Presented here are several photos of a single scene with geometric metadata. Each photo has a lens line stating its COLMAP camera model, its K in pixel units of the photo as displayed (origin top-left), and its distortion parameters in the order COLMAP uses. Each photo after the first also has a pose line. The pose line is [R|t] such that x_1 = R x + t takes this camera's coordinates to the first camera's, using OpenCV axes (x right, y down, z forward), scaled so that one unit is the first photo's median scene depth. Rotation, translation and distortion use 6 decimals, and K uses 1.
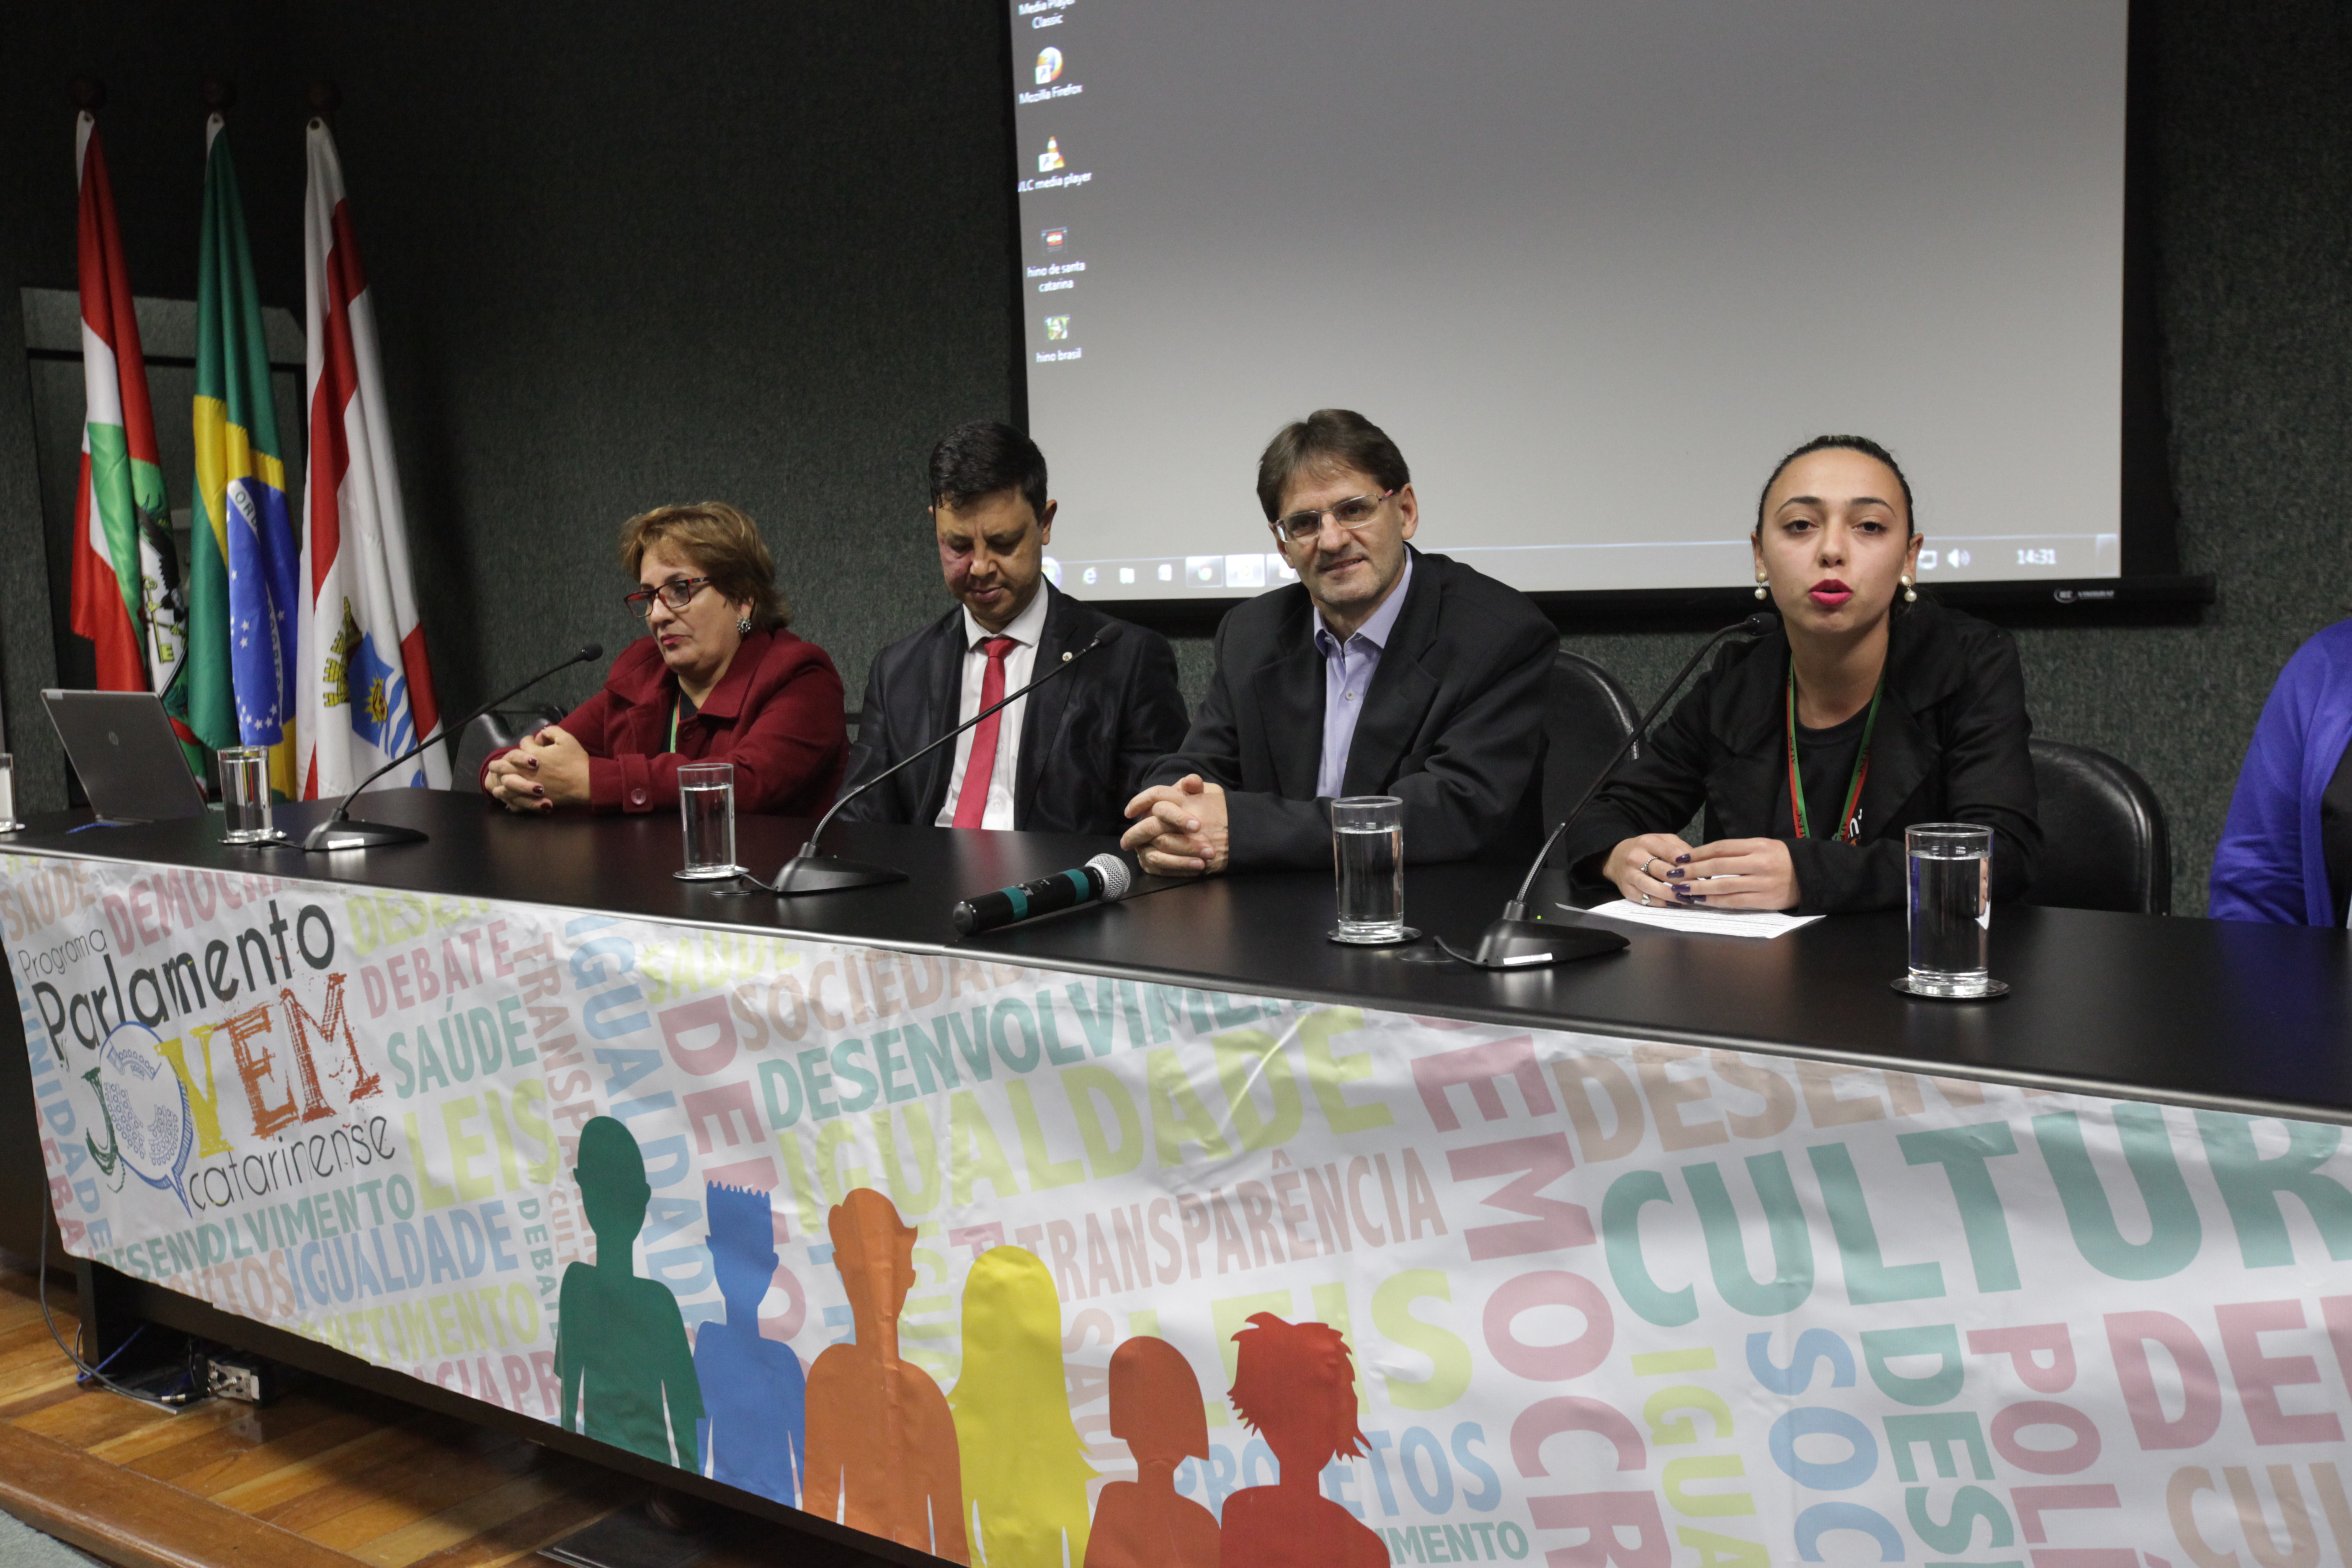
lens RADIAL K [[2220.1, 0, 1176.0], [0, 2220.1, 784.0], [0, 0, 1]] dist [-0.008525, 0.146046]
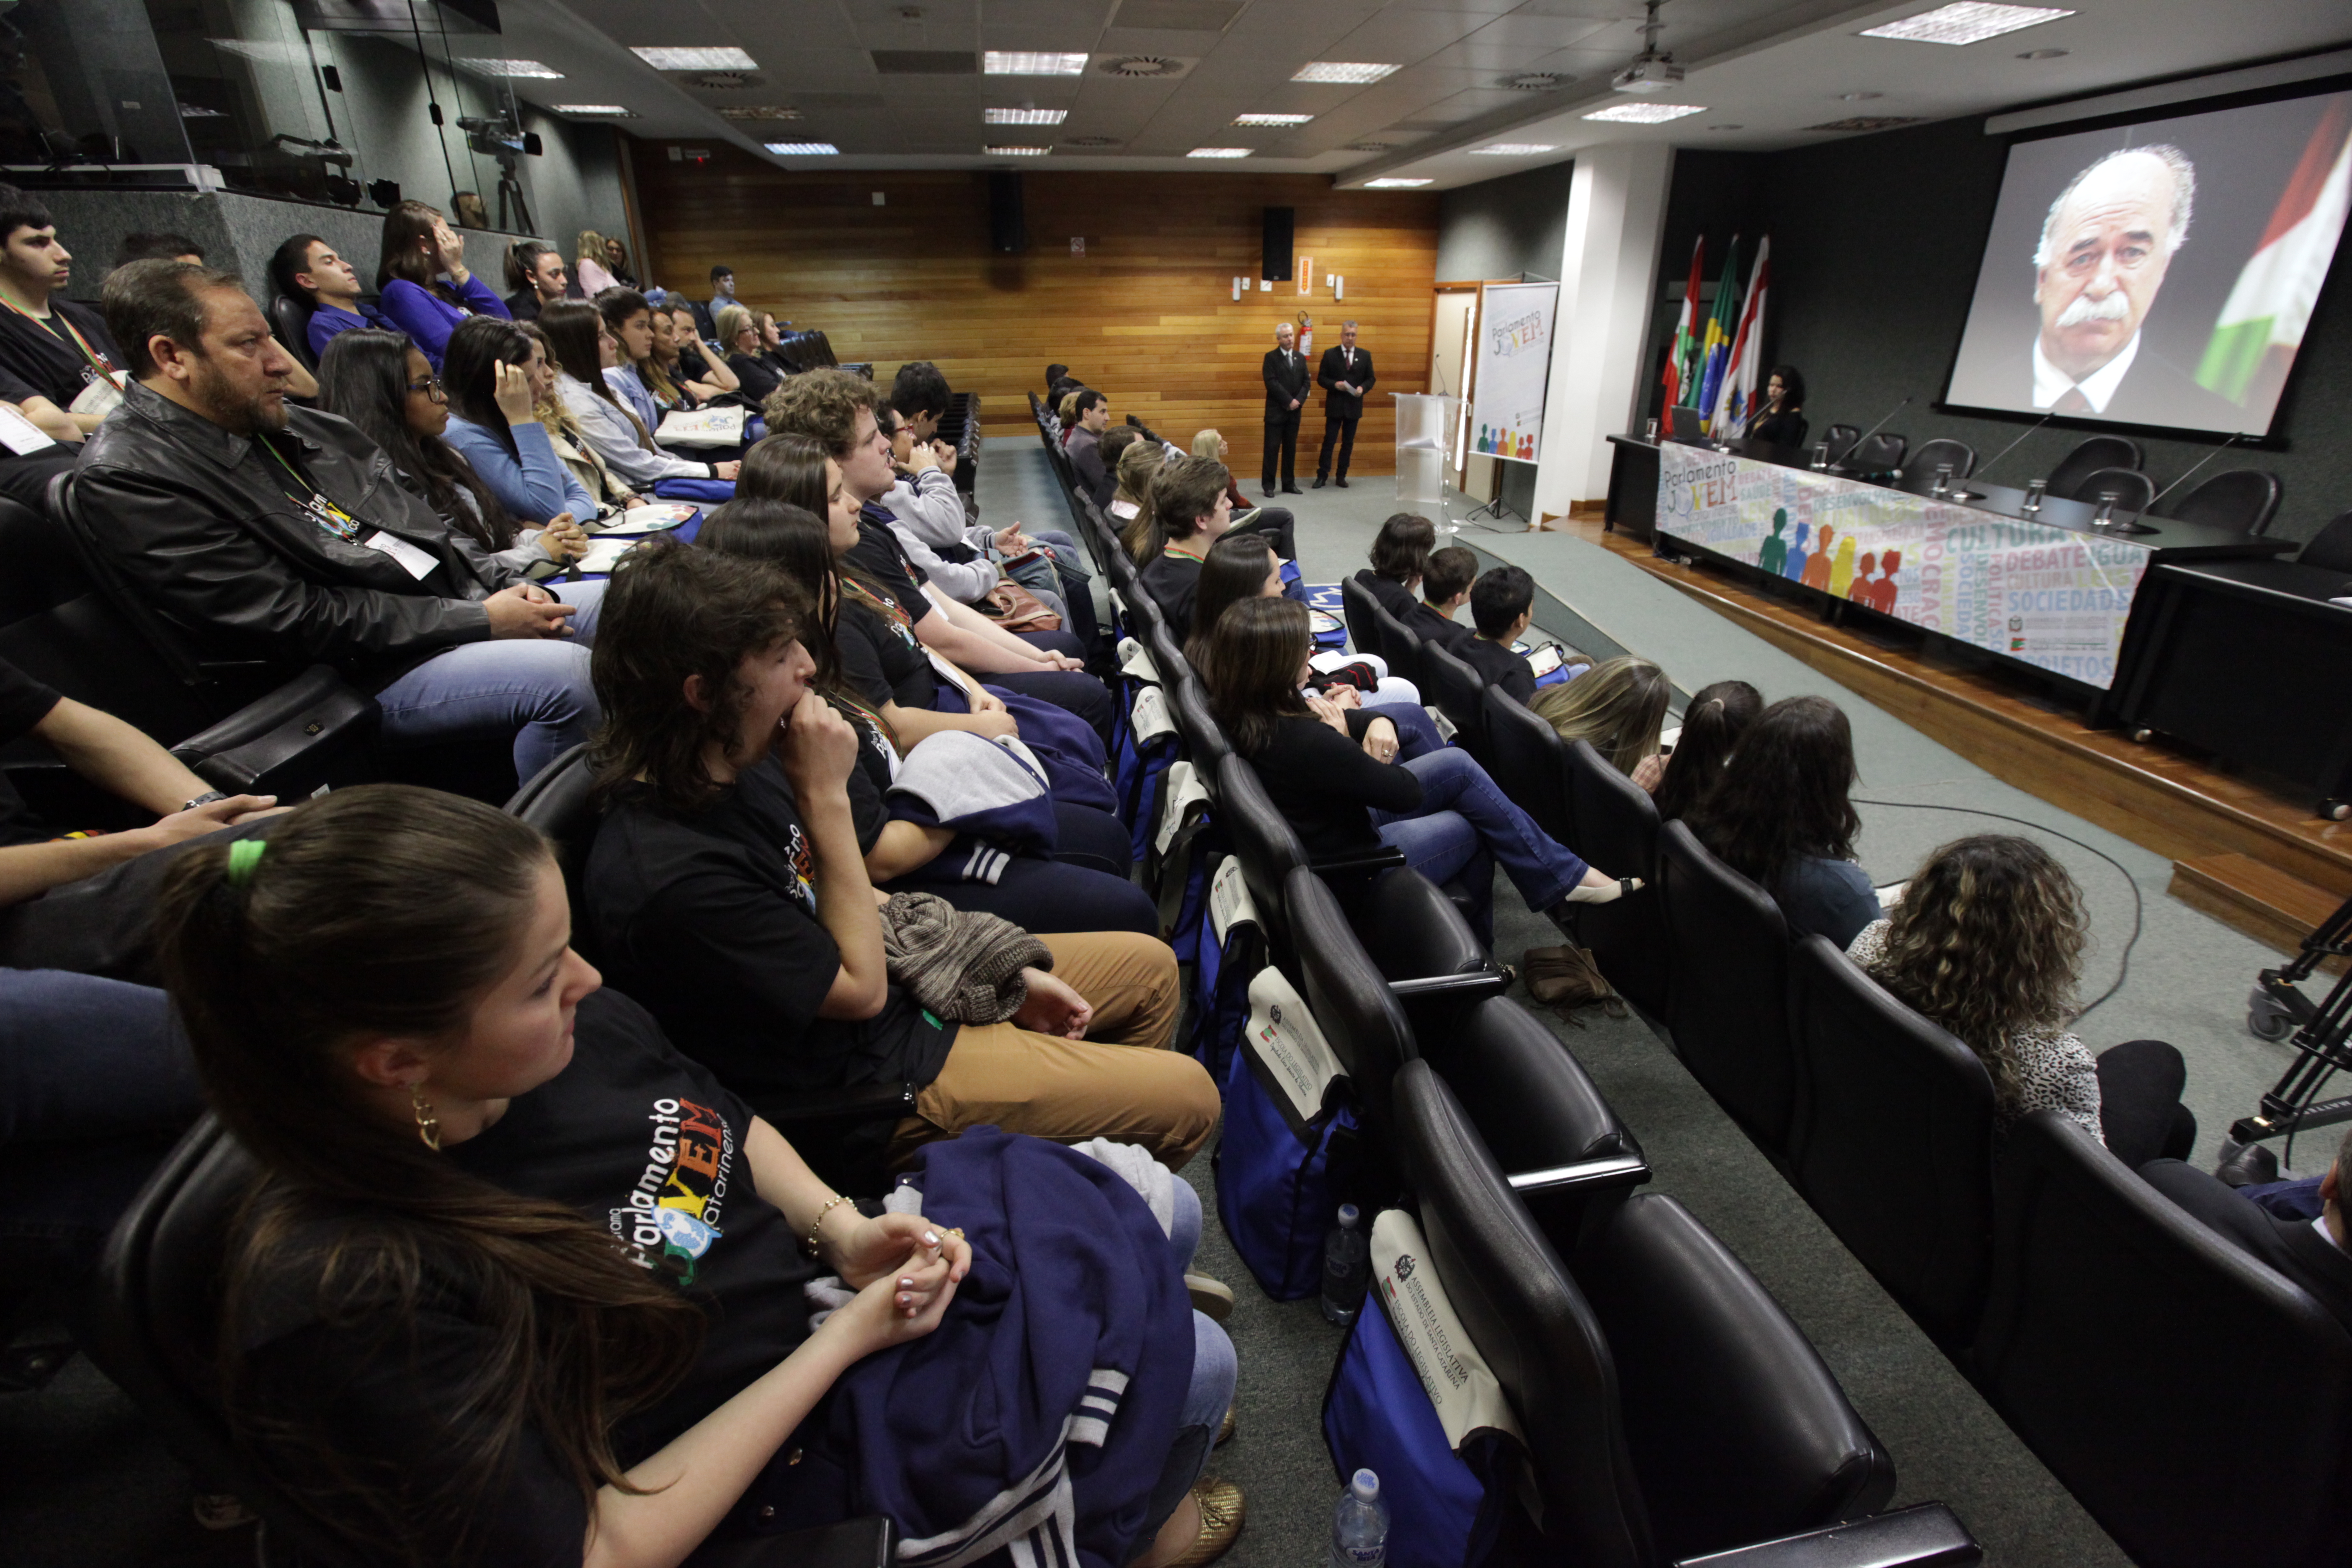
lens RADIAL K [[1070.2, 0, 1176.0], [0, 1070.2, 784.0], [0, 0, 1]] dist [-0.051316, 0.018194]
pose [[0.716210, 0.311193, -0.624661, 0.464290], [-0.088357, 0.928309, 0.361159, -0.018649], [0.692268, -0.203473, 0.692361, -1.812050]]
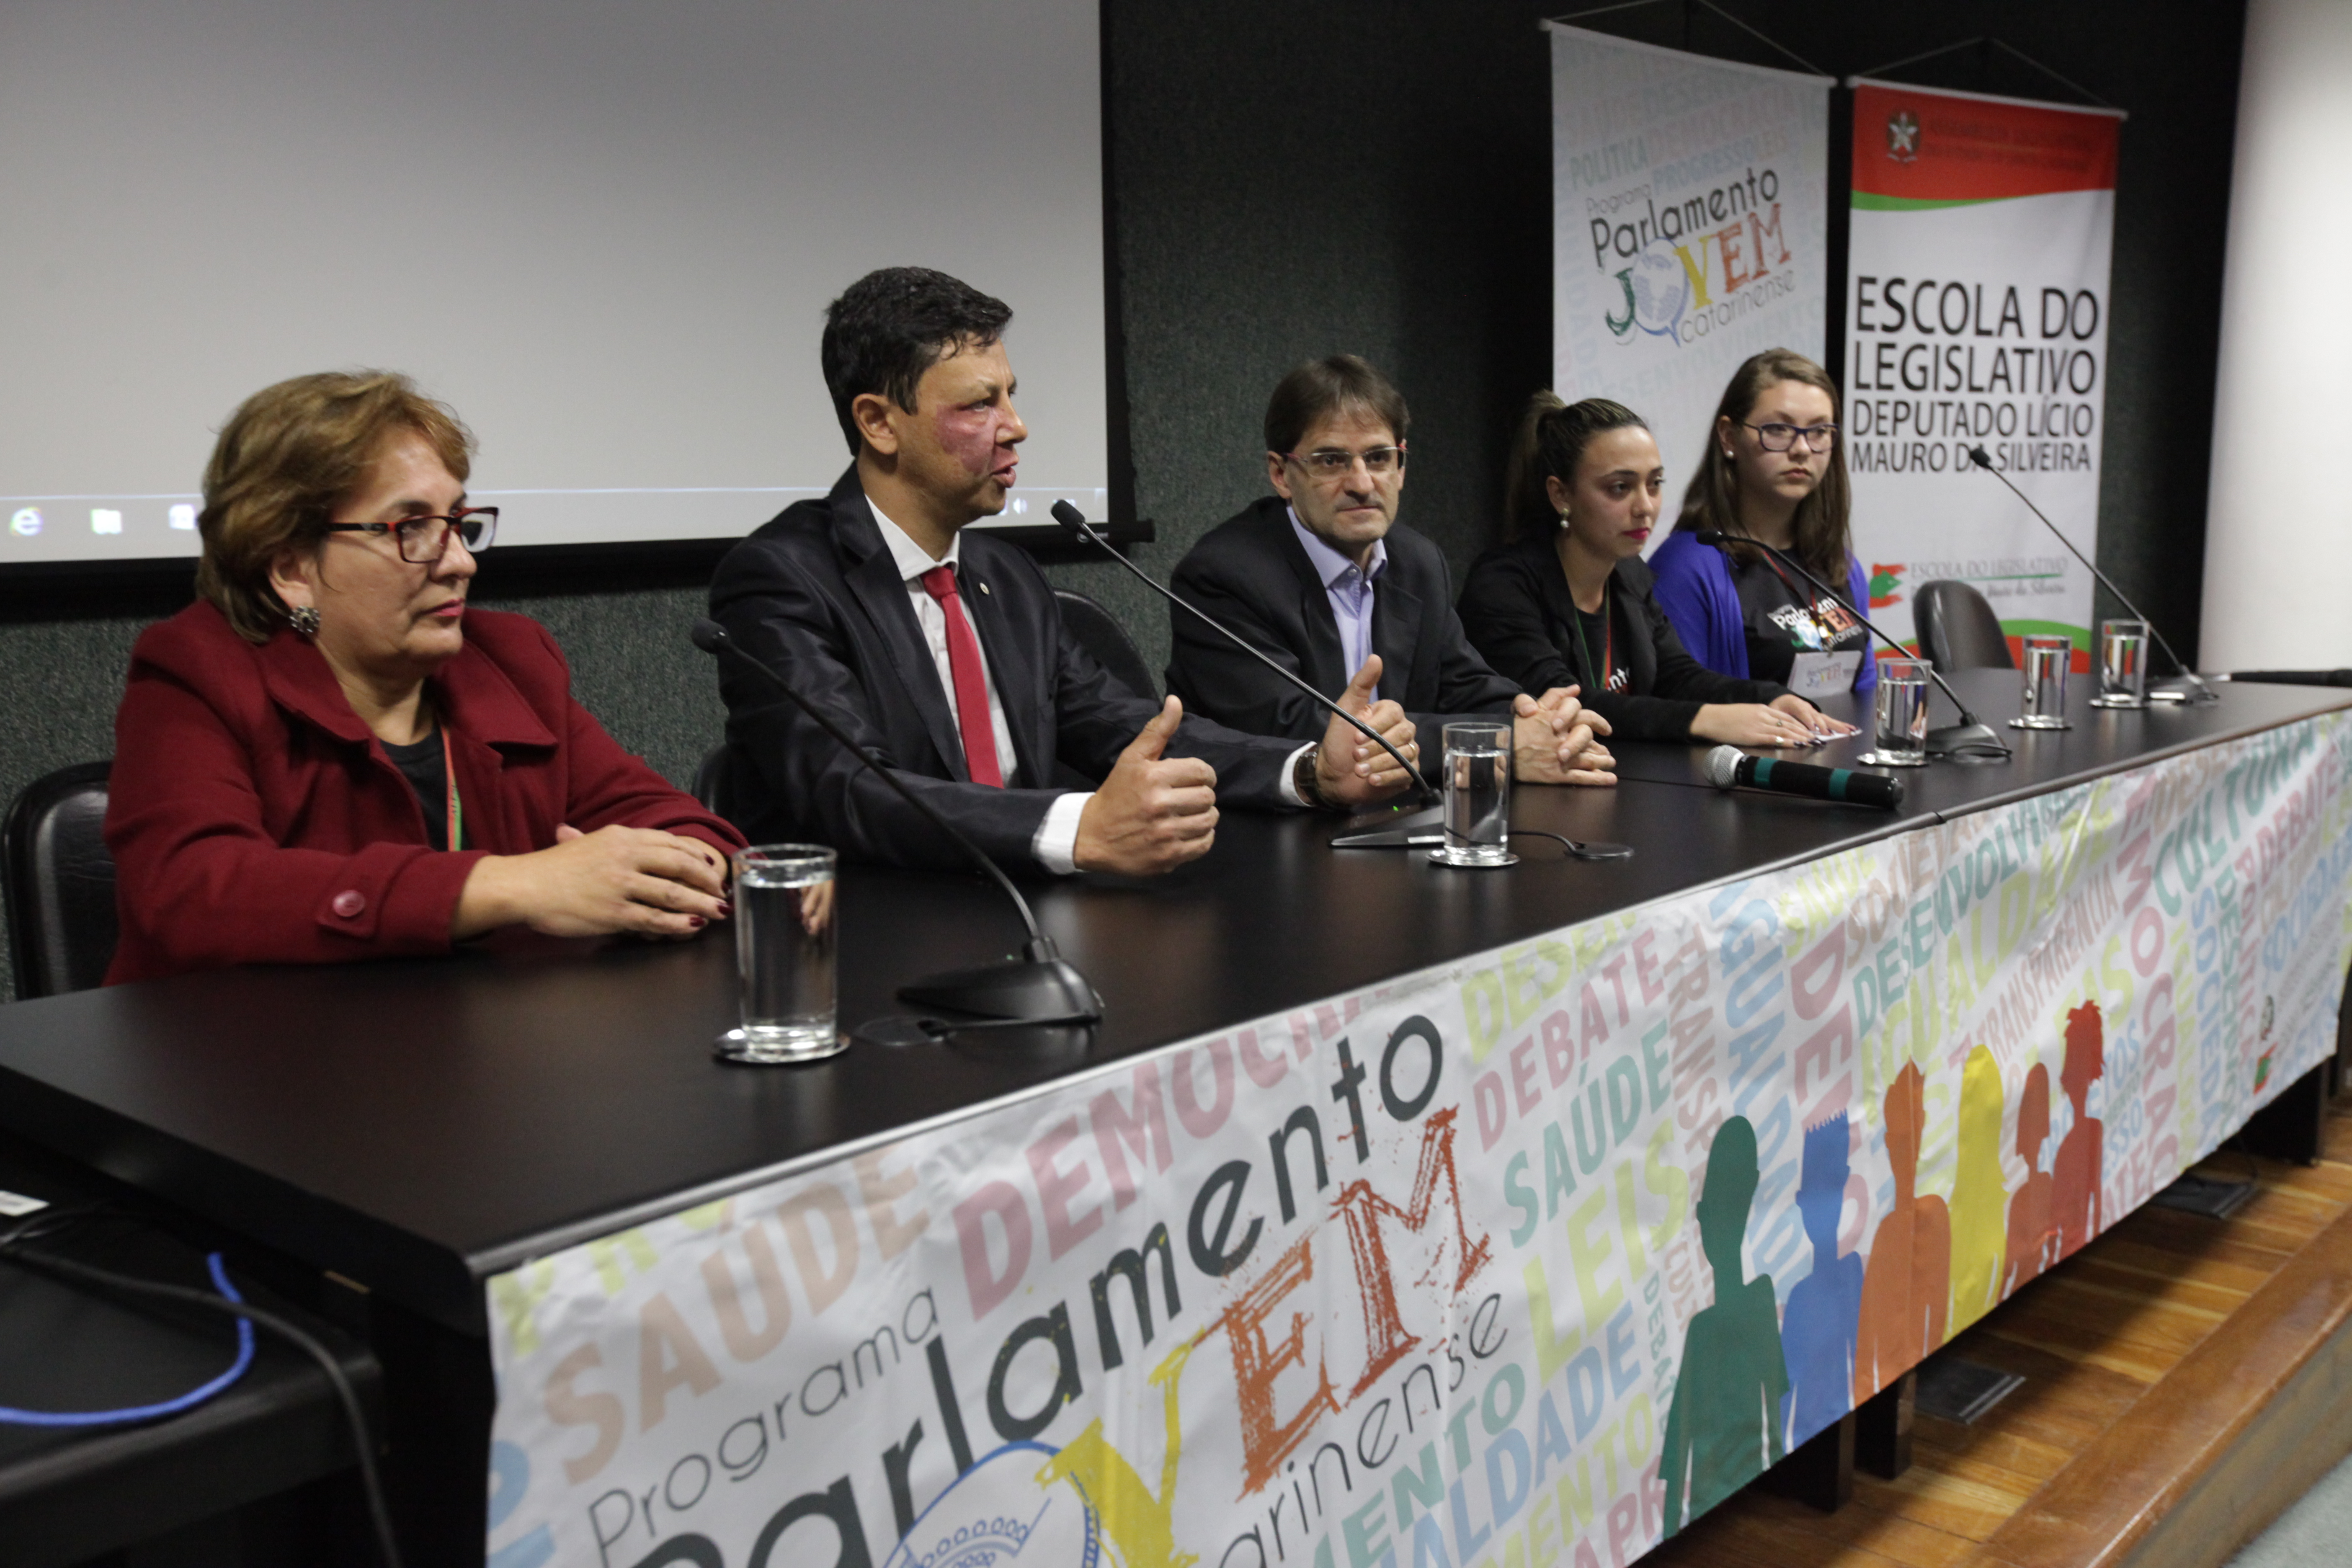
lens RADIAL K [[2220.1, 0, 1176.0], [0, 2220.1, 784.0], [0, 0, 1]] dist [-0.008525, 0.146046]
pose [[0.081109, -0.107405, 0.990901, -1.046799], [0.109047, 0.989165, 0.098291, -0.080287], [-0.990722, 0.100083, 0.091942, 1.057516]]
